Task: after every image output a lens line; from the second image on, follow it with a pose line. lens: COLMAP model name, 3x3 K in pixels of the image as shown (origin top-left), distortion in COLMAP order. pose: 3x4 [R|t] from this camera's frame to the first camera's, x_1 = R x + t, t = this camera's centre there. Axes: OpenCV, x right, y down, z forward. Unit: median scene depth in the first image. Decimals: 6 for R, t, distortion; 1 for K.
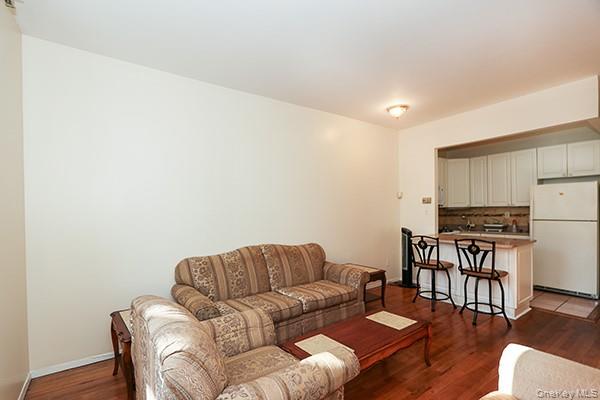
lens RADIAL K [[281.5, 0, 299.4], [0, 281.5, 212.0], [0, 0, 1]] dist [-0.013219, -0.000219]
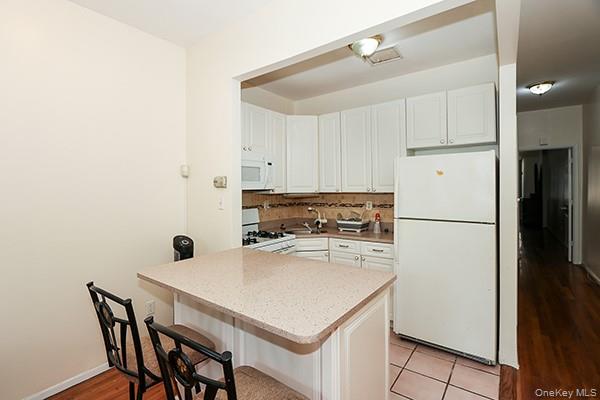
lens RADIAL K [[281.5, 0, 299.7], [0, 281.5, 188.3], [0, 0, 1]] dist [-0.013219, -0.000219]
pose [[0.950117, 0.002982, 0.311880, 0.437265], [0.000648, 0.999933, -0.011537, -0.024335], [-0.311894, 0.011163, 0.950051, 0.486316]]
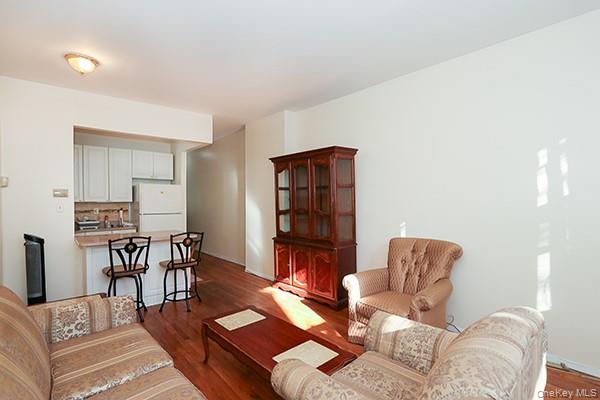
lens RADIAL K [[281.5, 0, 301.7], [0, 281.5, 205.9], [0, 0, 1]] dist [-0.013219, -0.000219]
pose [[-0.146500, -0.000859, 0.989210, -0.349884], [0.010466, 0.999942, 0.002418, -0.001936], [-0.989155, 0.010707, -0.146482, 0.498053]]
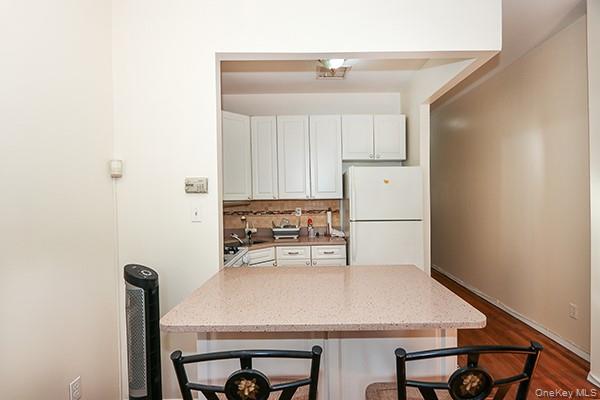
lens RADIAL K [[281.5, 0, 305.6], [0, 281.5, 199.3], [0, 0, 1]] dist [-0.013219, -0.000219]
pose [[0.584679, -0.006218, 0.811241, 0.234888], [0.011651, 0.999932, -0.000733, -0.020920], [-0.811181, 0.009881, 0.584712, 0.668431]]
